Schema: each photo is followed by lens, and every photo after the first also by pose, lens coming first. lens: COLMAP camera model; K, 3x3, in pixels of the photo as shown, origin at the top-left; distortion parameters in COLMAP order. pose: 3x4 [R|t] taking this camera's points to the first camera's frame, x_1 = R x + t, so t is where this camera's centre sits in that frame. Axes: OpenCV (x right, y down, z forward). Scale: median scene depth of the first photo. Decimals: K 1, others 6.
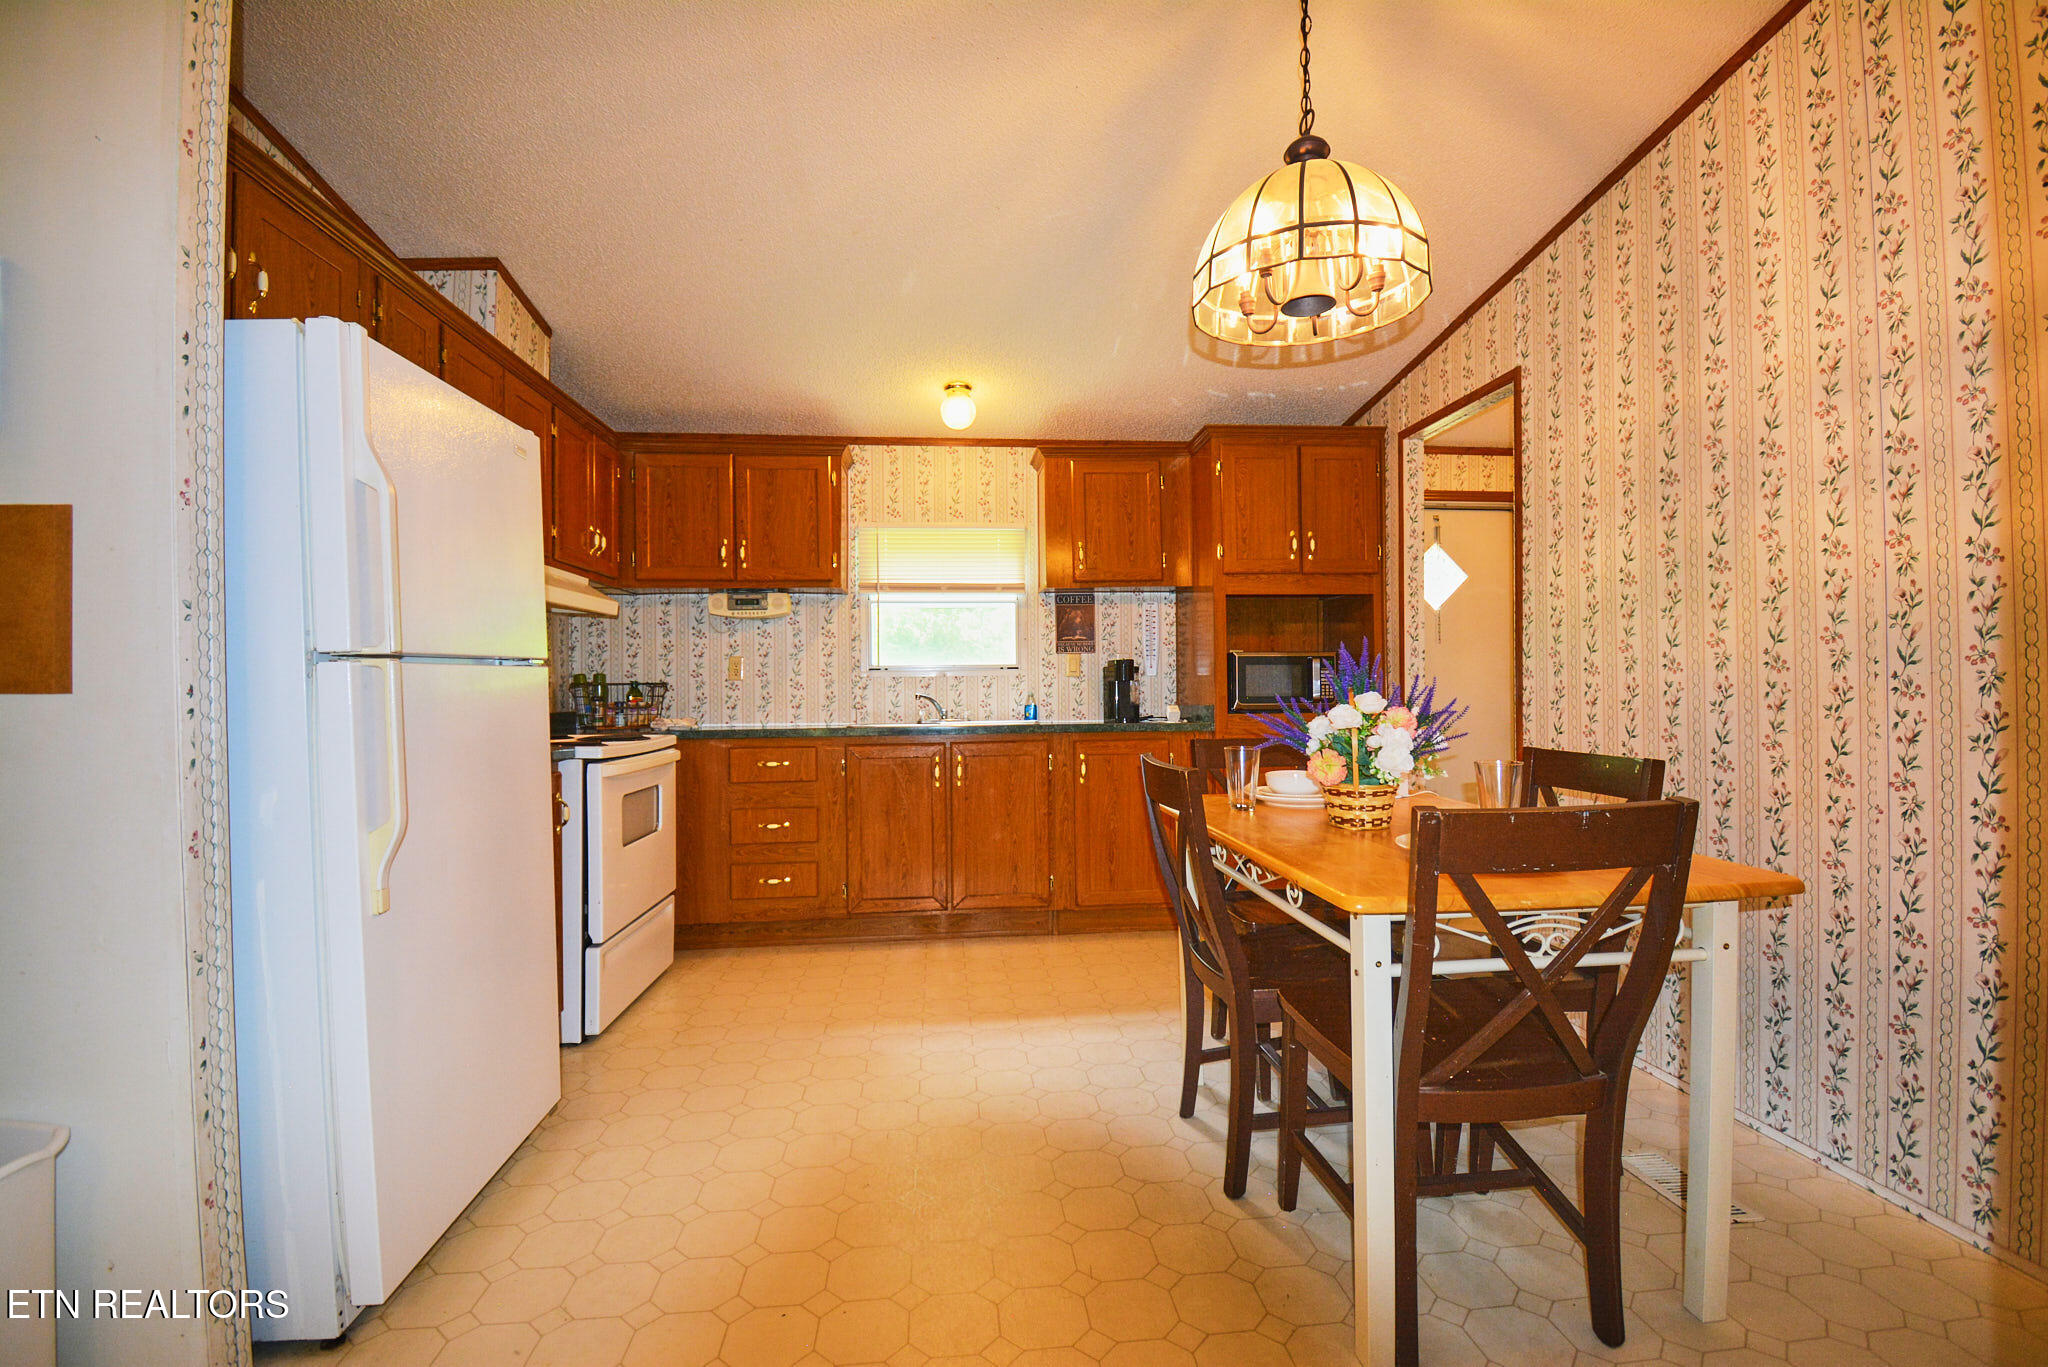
lens RADIAL K [[901.0, 0, 1024.2], [0, 901.0, 686.5], [0, 0, 1]] dist [0.007582, -0.017574]
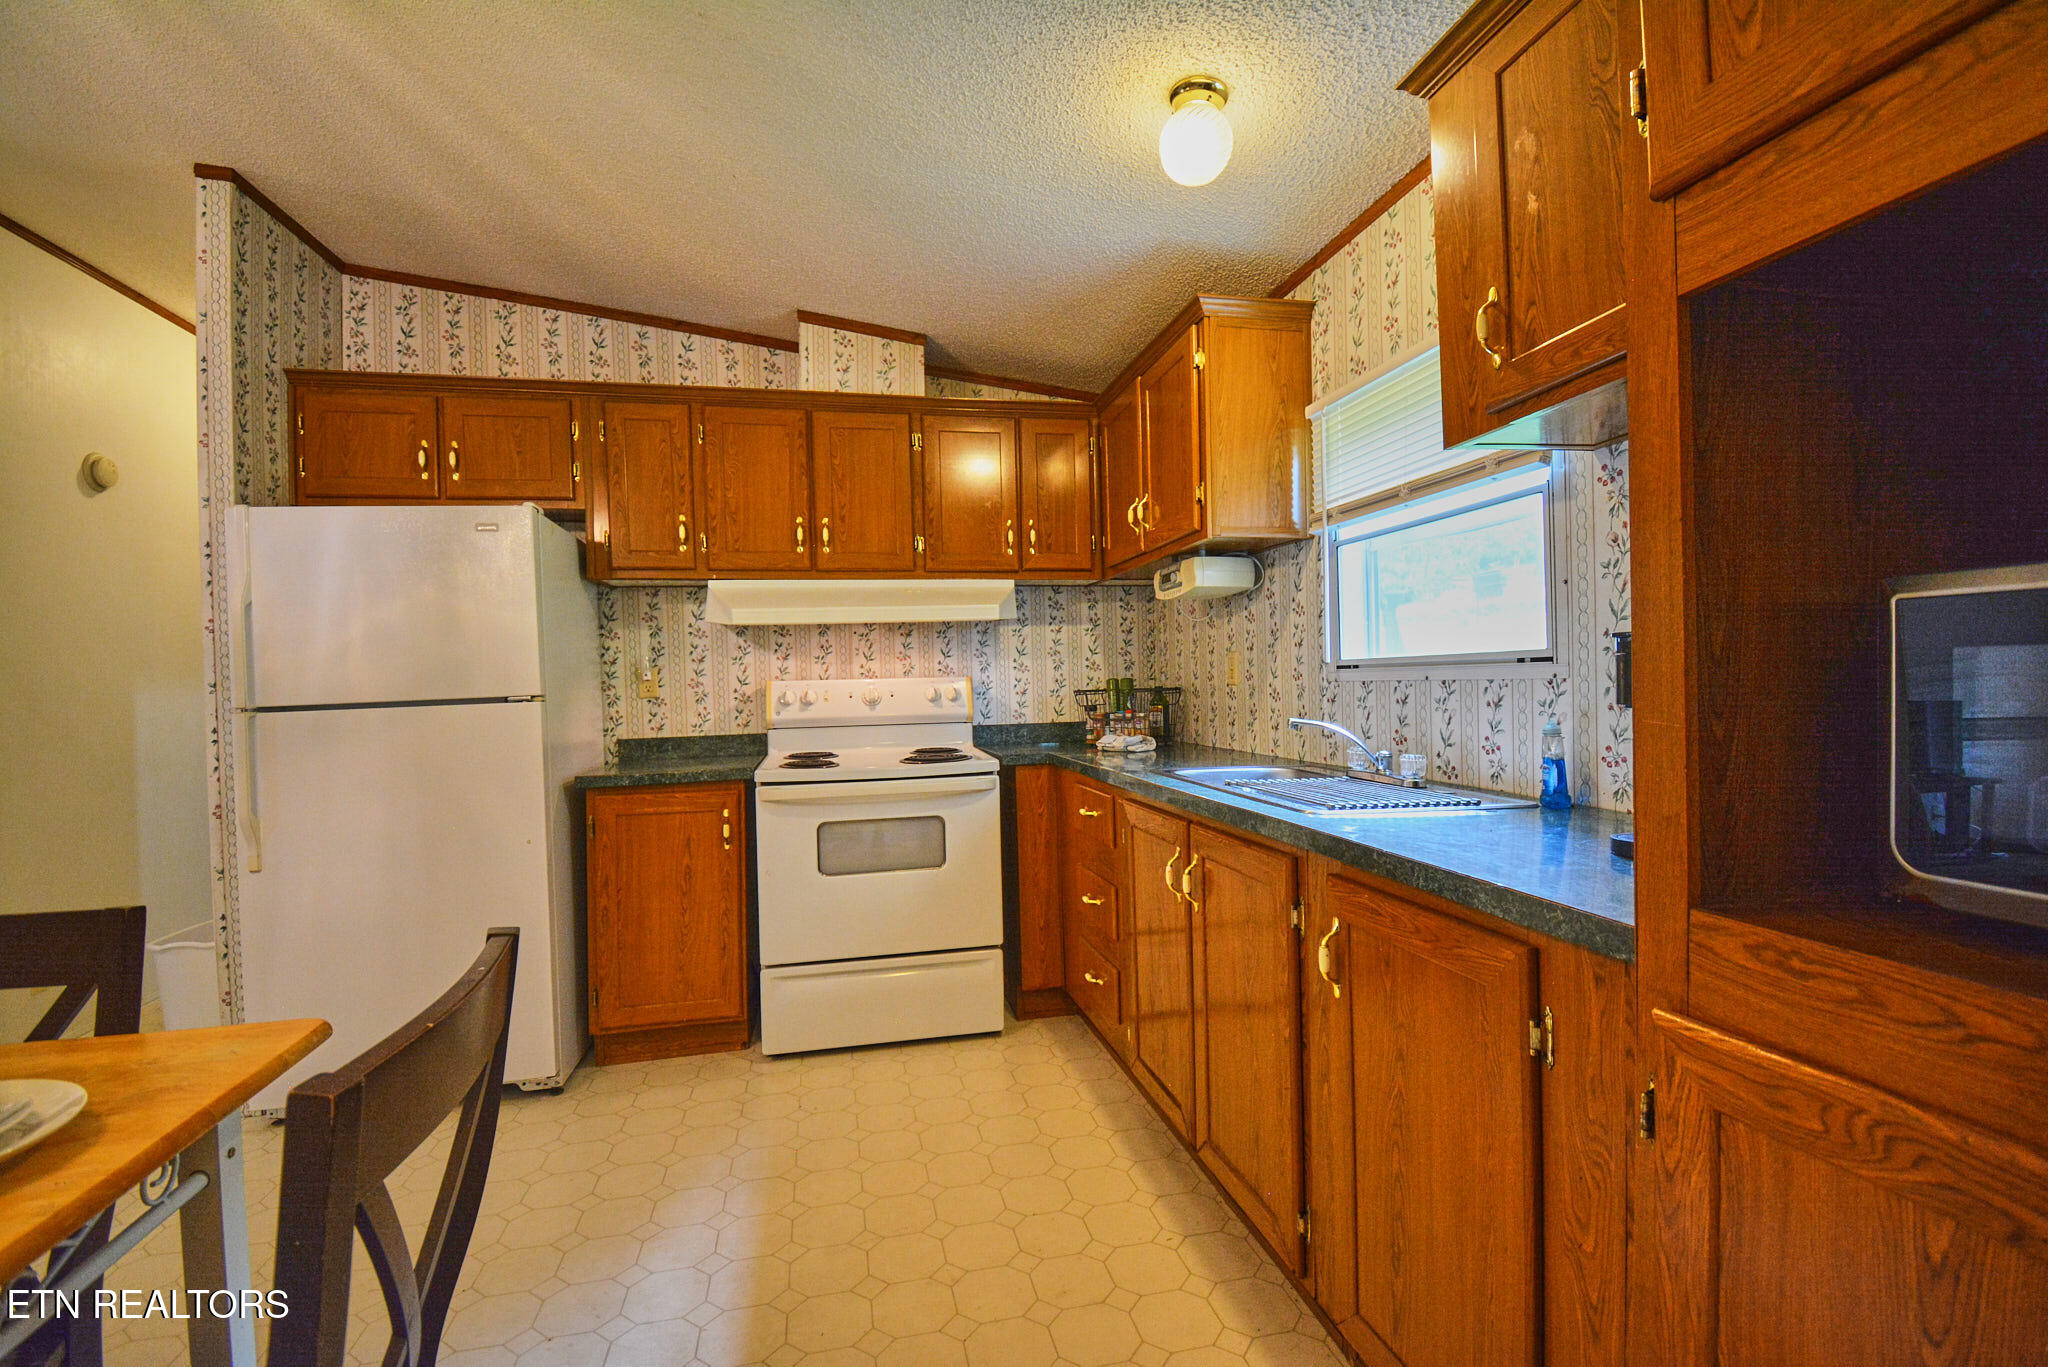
lens RADIAL K [[901.0, 0, 1025.4], [0, 901.0, 689.0], [0, 0, 1]] dist [0.007582, -0.017574]
pose [[0.130588, 0.016057, -0.991307, 0.420081], [0.027739, 0.999418, 0.019843, -0.026148], [0.991049, -0.030089, 0.130067, 0.877462]]
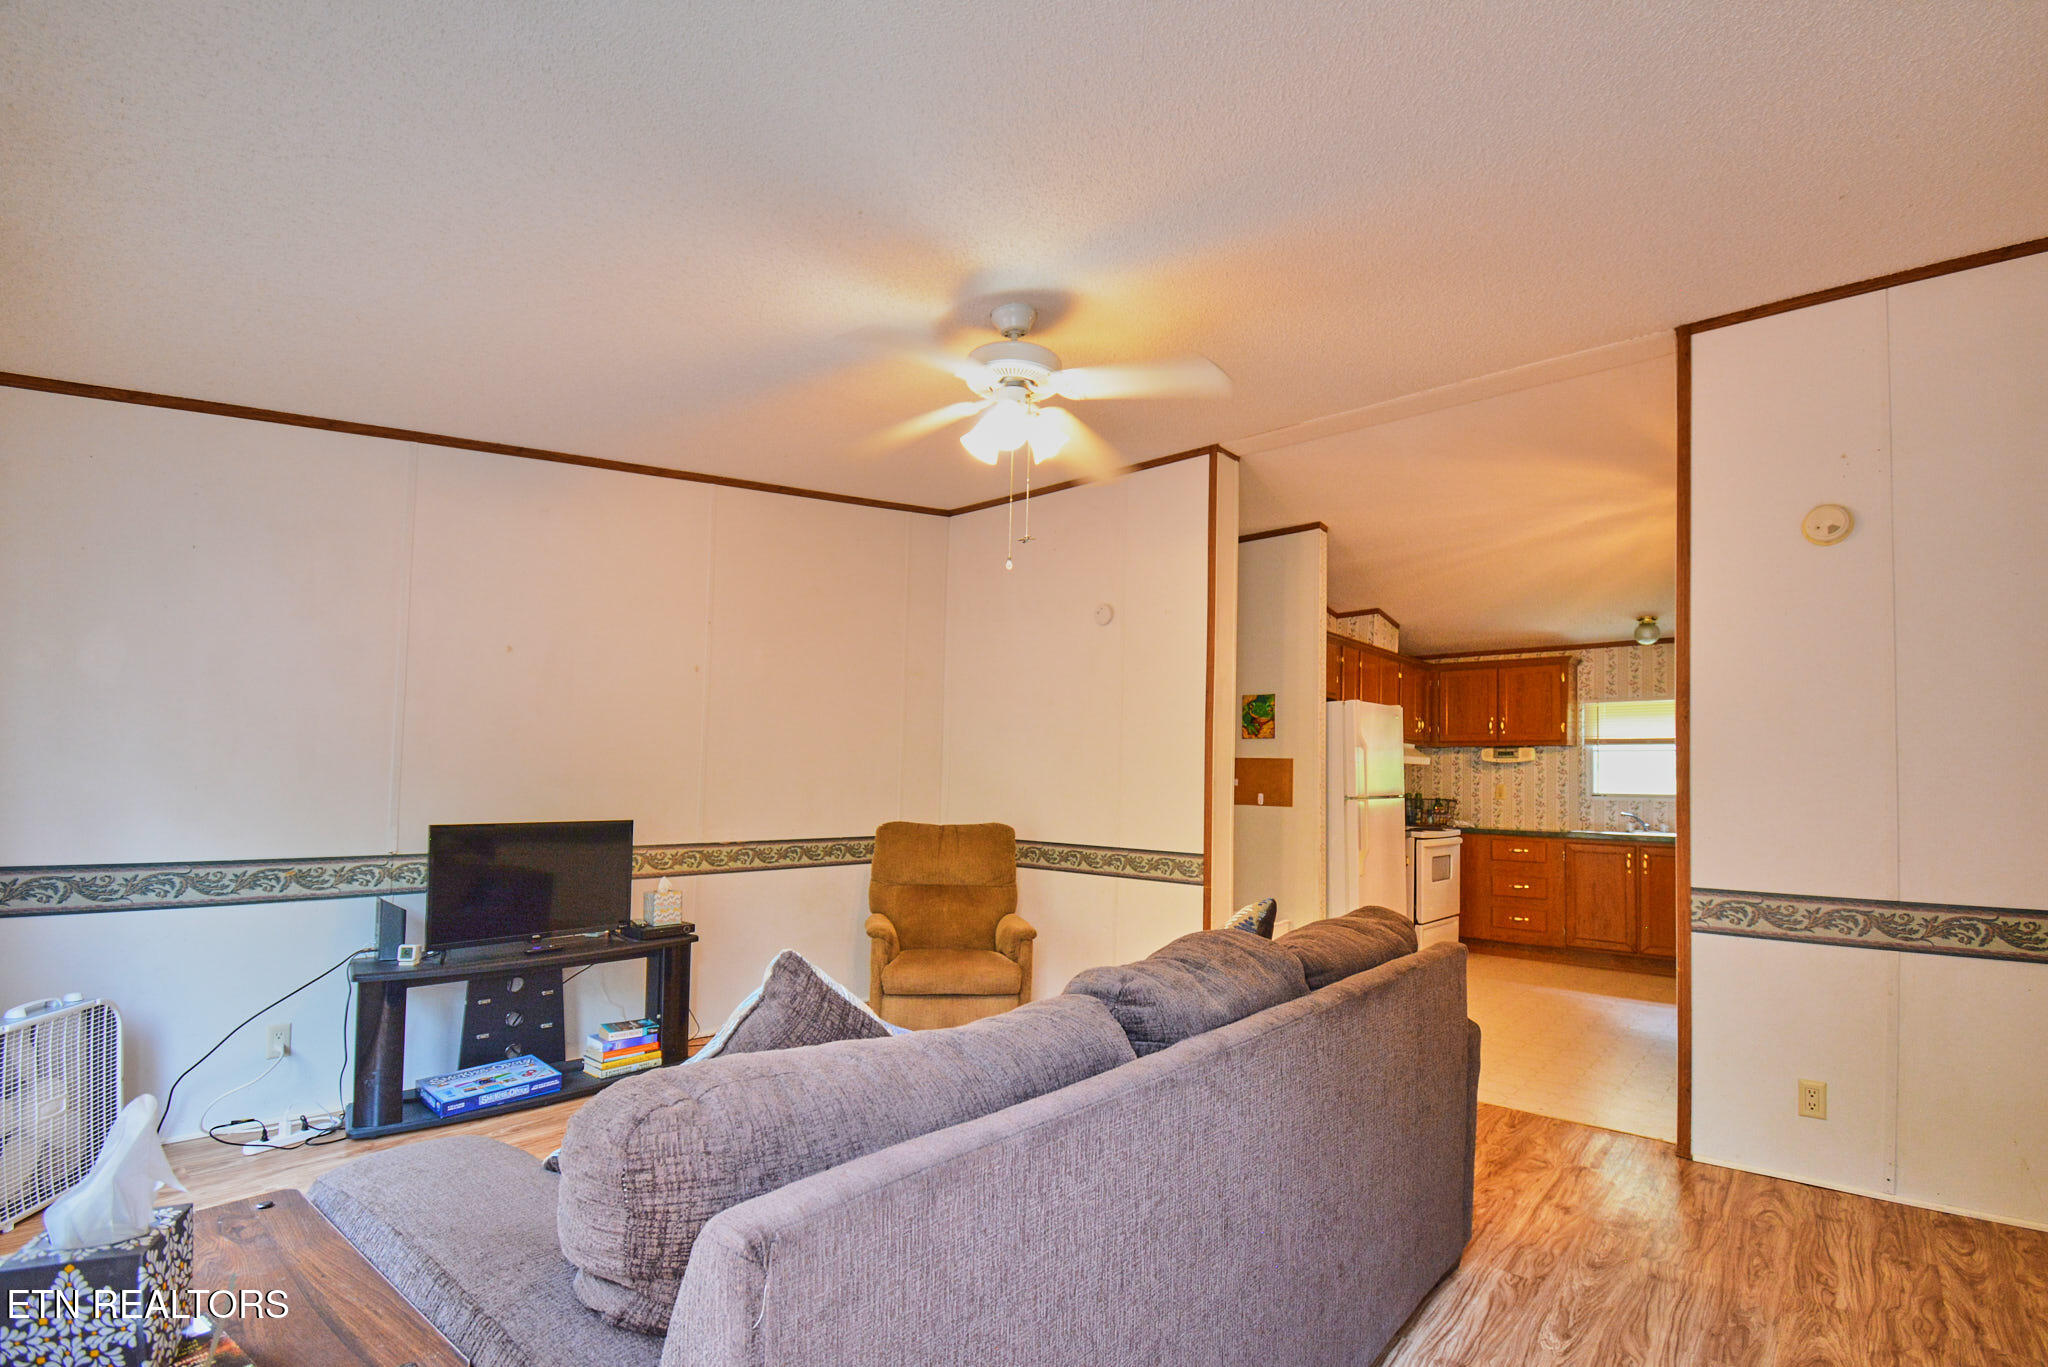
lens RADIAL K [[901.0, 0, 1046.3], [0, 901.0, 747.9], [0, 0, 1]] dist [0.007582, -0.017574]
pose [[0.686671, -0.003520, -0.726960, 0.361576], [-0.024477, 0.999309, -0.027960, -0.039904], [0.726556, 0.036993, 0.686110, -0.859397]]
